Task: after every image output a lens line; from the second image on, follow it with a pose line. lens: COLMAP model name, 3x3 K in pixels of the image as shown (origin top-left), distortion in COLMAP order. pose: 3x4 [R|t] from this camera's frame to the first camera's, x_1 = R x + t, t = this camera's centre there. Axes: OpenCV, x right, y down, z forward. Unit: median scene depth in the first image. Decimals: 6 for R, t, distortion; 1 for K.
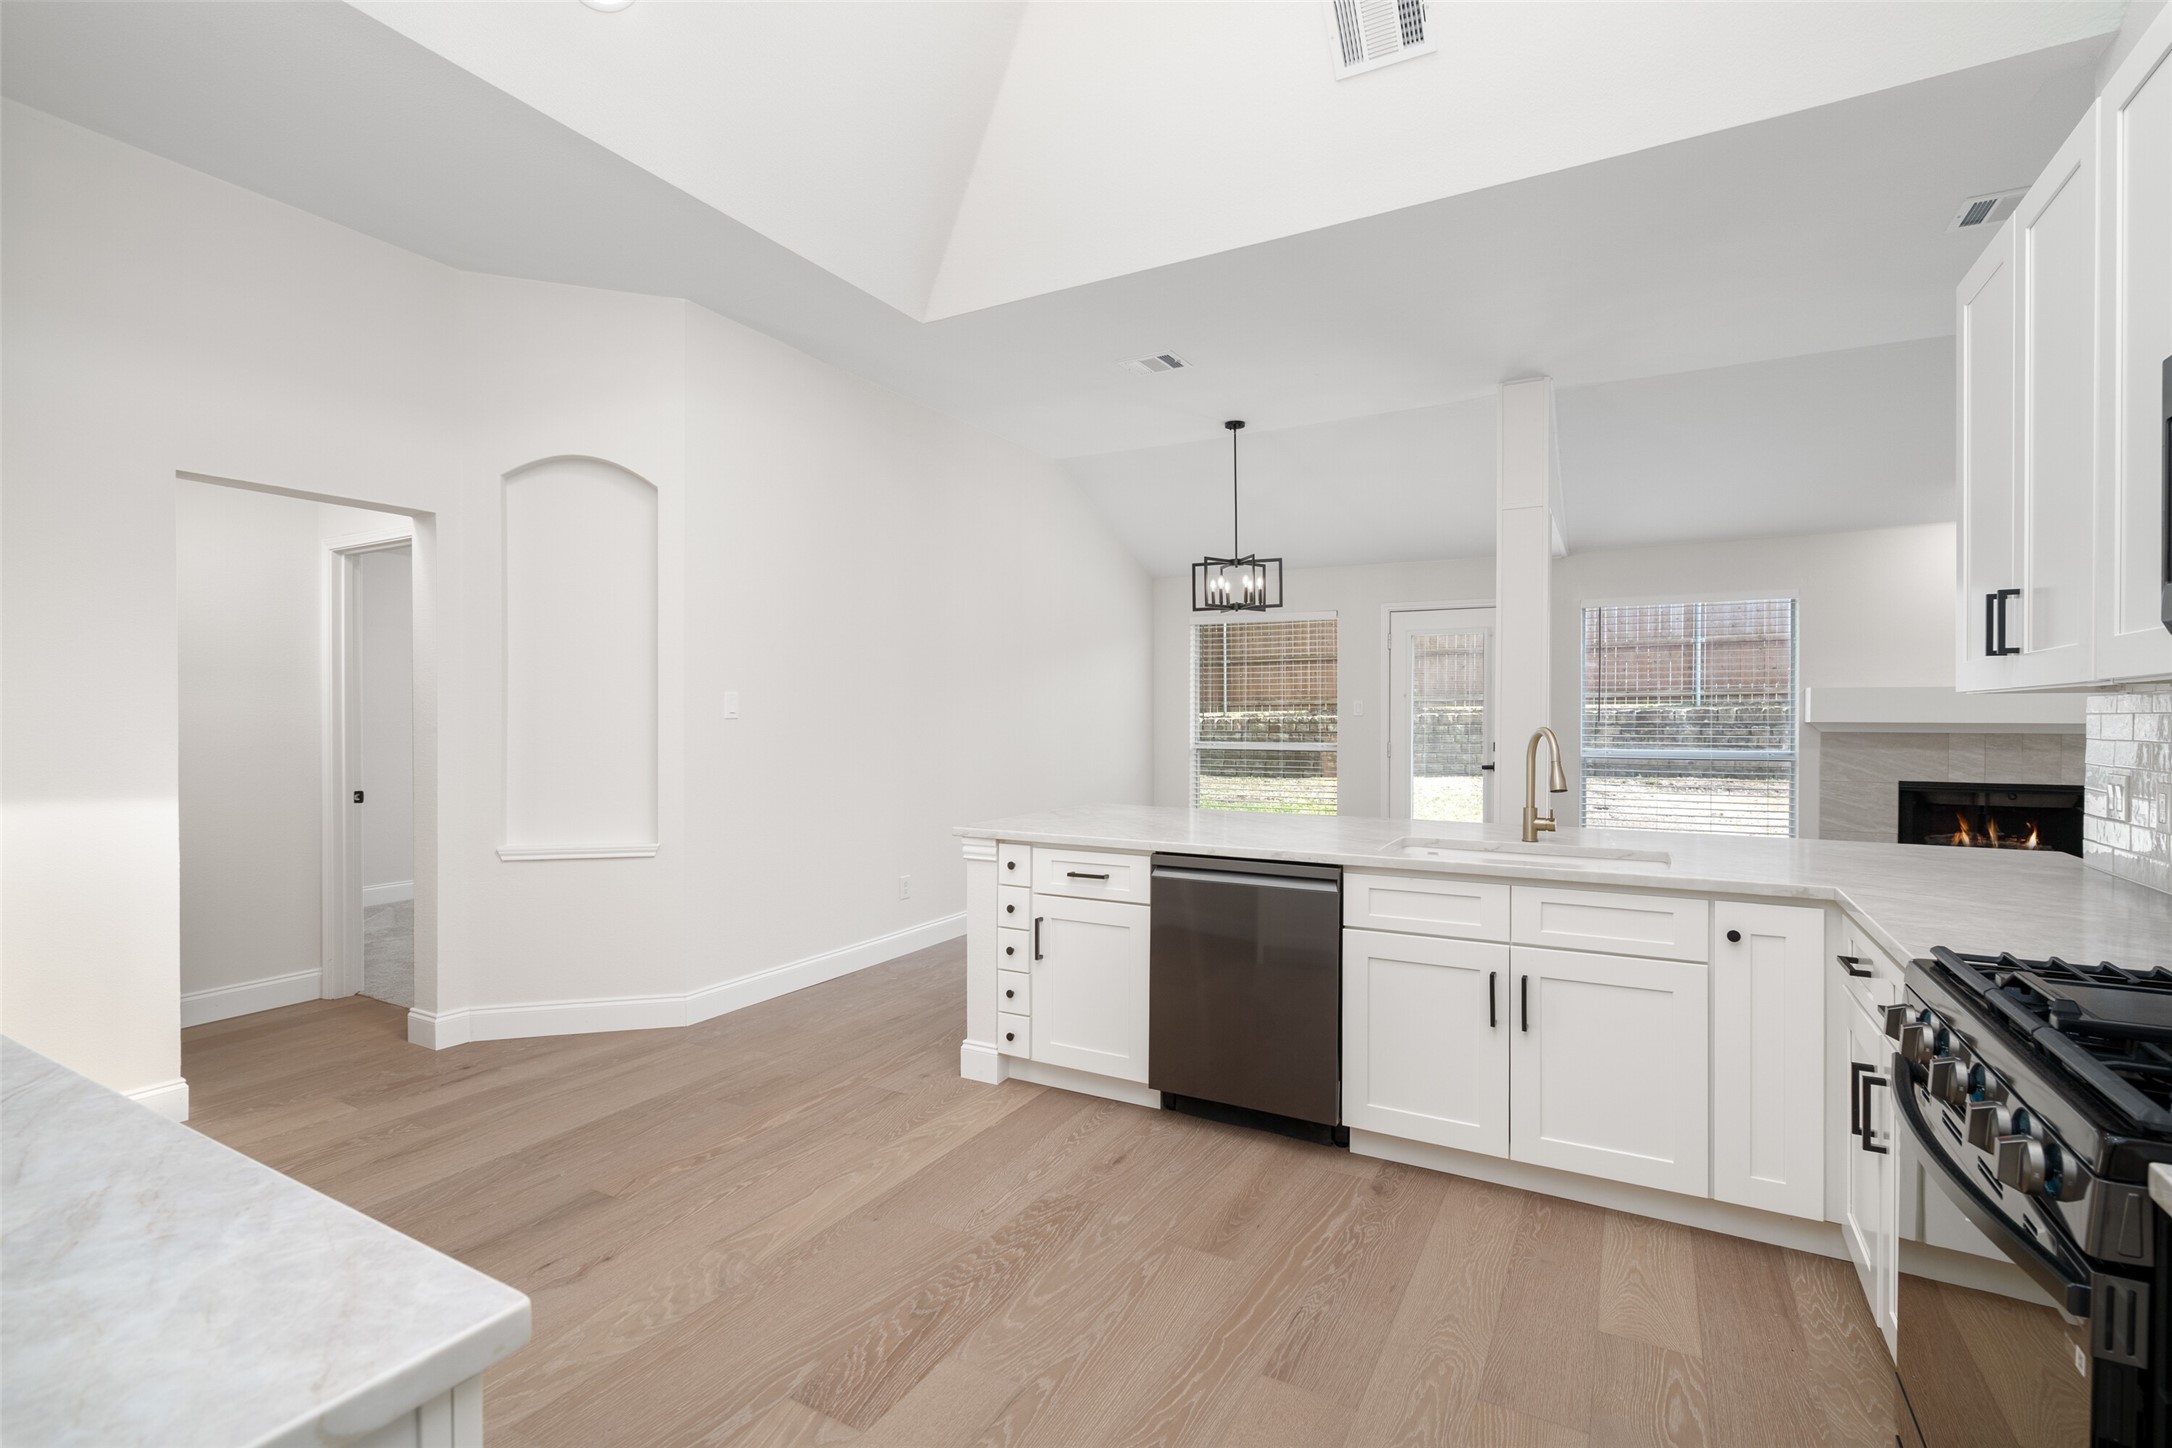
lens RADIAL K [[996.1, 0, 1068.7], [0, 996.1, 724.2], [0, 0, 1]] dist [-0.005926, 0.002564]
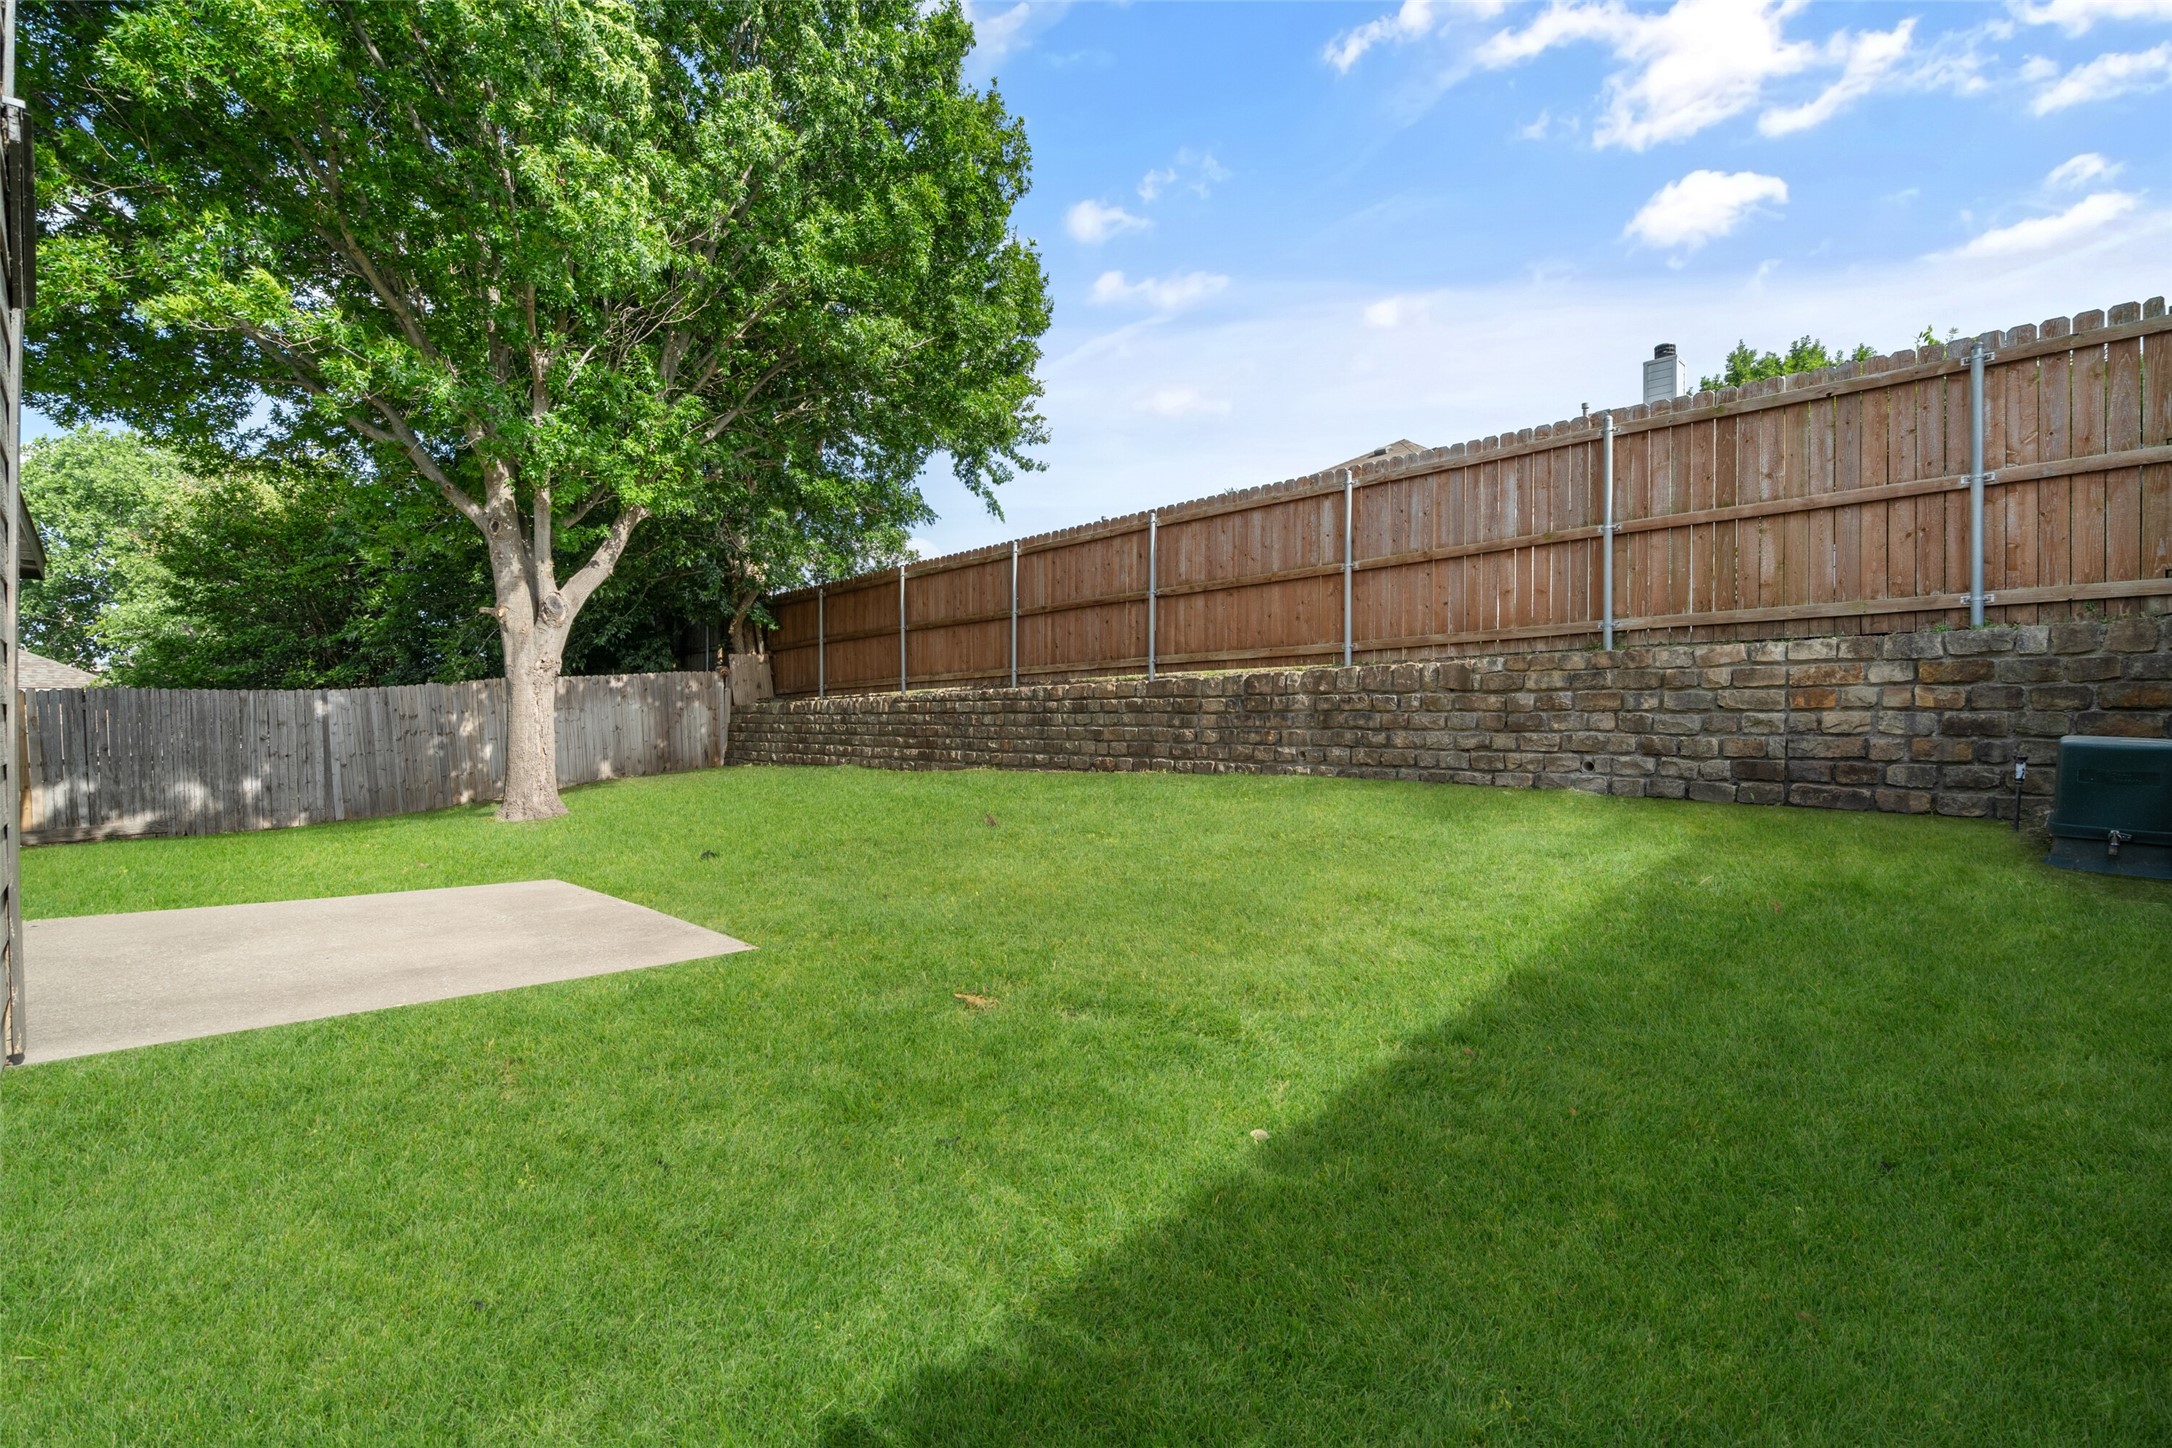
lens RADIAL K [[996.1, 0, 1082.2], [0, 996.1, 726.9], [0, 0, 1]] dist [-0.005926, 0.002564]
pose [[0.959698, 0.005564, -0.280977, 0.734667], [-0.006956, 0.999968, -0.003956, 0.027689], [0.280946, 0.005751, 0.959706, 0.375192]]
